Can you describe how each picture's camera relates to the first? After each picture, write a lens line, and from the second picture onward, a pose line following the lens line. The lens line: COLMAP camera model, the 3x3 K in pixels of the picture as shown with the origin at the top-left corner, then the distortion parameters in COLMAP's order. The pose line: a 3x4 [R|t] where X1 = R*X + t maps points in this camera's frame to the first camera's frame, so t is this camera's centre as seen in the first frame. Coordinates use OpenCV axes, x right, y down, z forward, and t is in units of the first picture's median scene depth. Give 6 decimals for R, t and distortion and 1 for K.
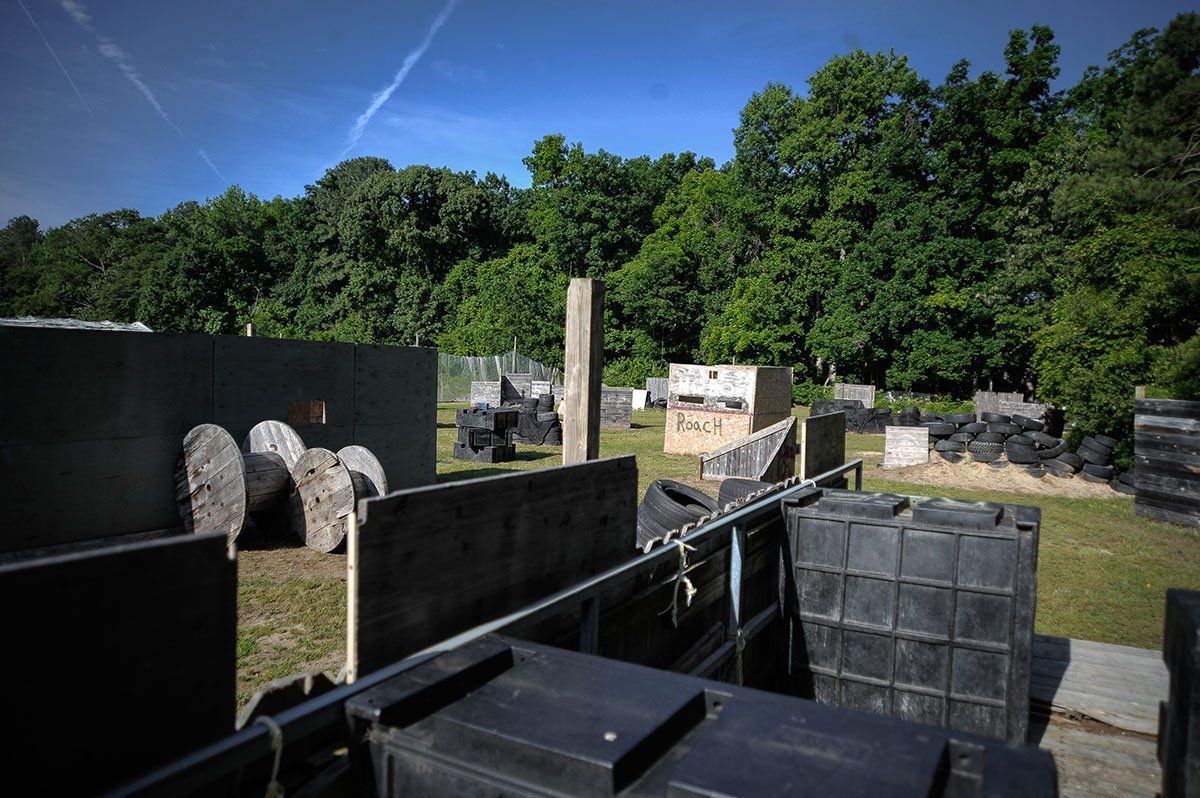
lens RADIAL K [[818.4, 0, 593.0], [0, 818.4, 407.4], [0, 0, 1]] dist [-0.135480, 0.118448]
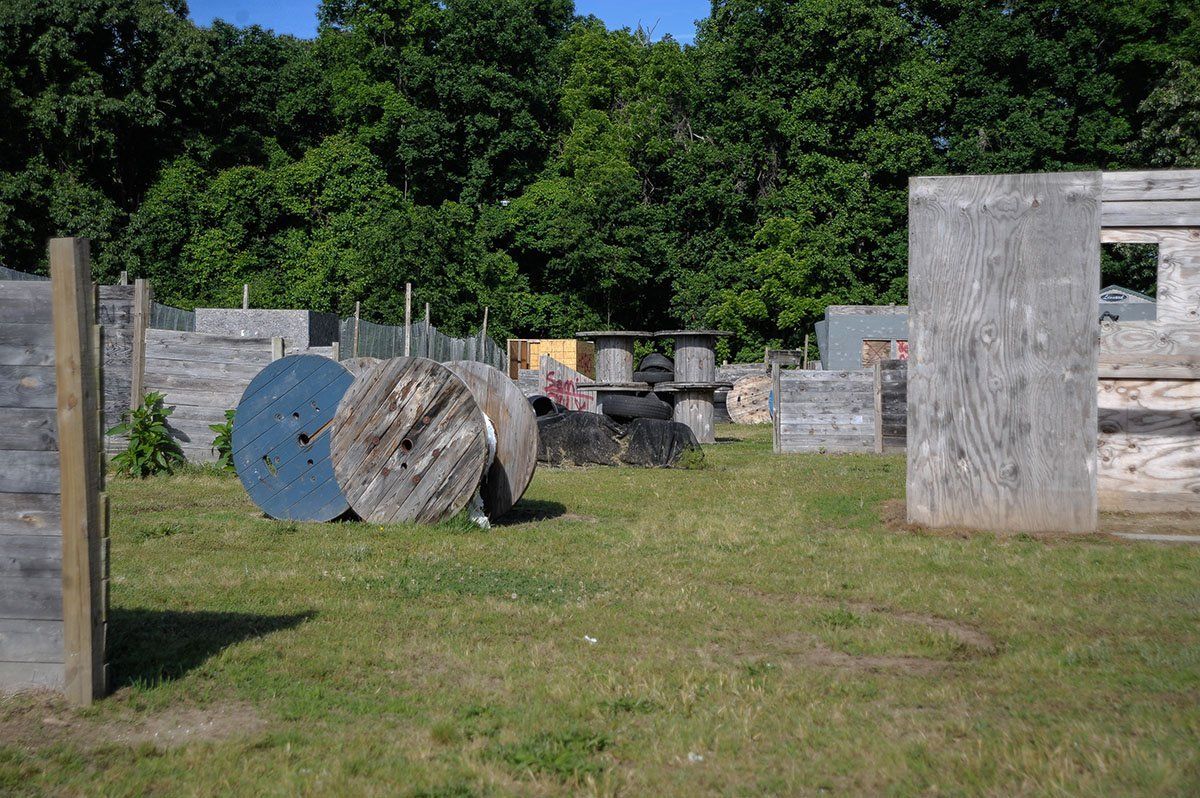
lens RADIAL K [[1916.9, 0, 593.5], [0, 1916.9, 401.9], [0, 0, 1]] dist [0.259510, 0.509915]
pose [[0.897148, -0.024080, 0.441074, -0.641826], [0.039146, 0.998918, -0.025089, 0.026301], [-0.439992, 0.039775, 0.897120, -0.346807]]
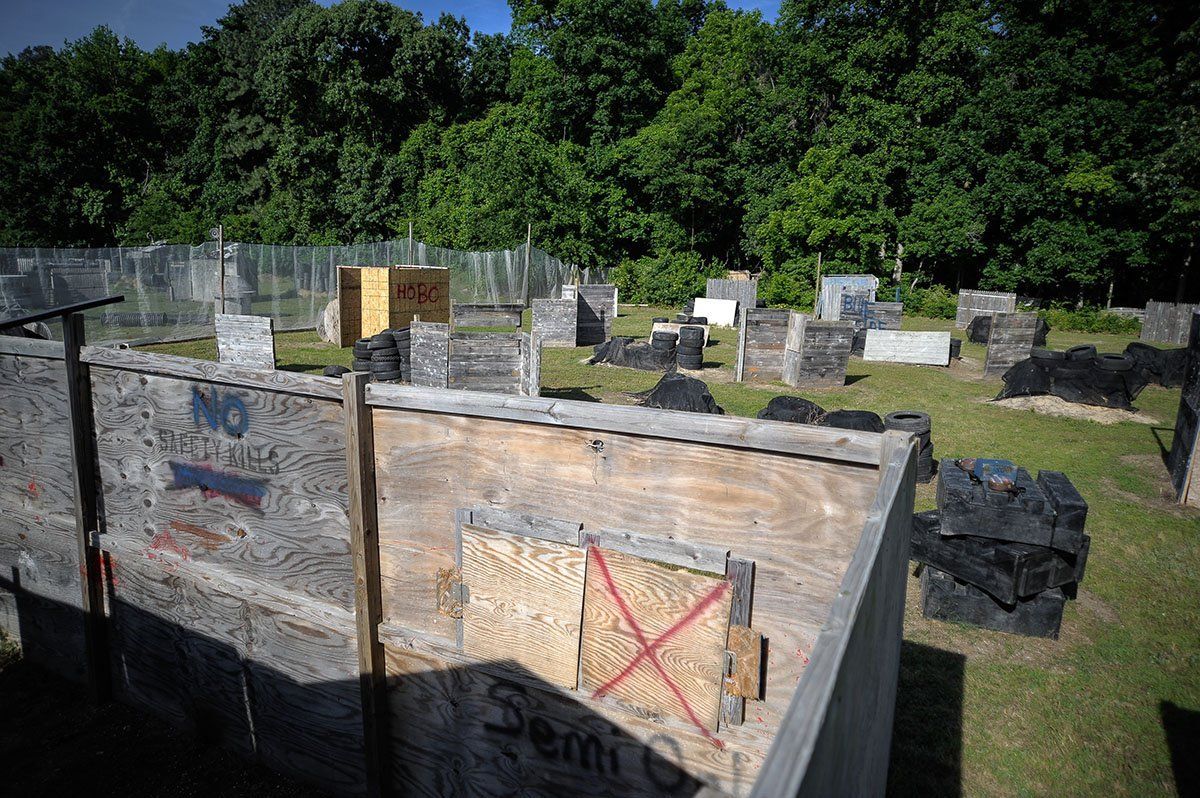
lens RADIAL K [[818.4, 0, 593.0], [0, 818.4, 407.4], [0, 0, 1]] dist [-0.135480, 0.118448]
pose [[0.993460, -0.024924, 0.111427, -0.117611], [0.008267, 0.989025, 0.147519, -0.028195], [-0.113881, -0.145633, 0.982763, 0.225800]]
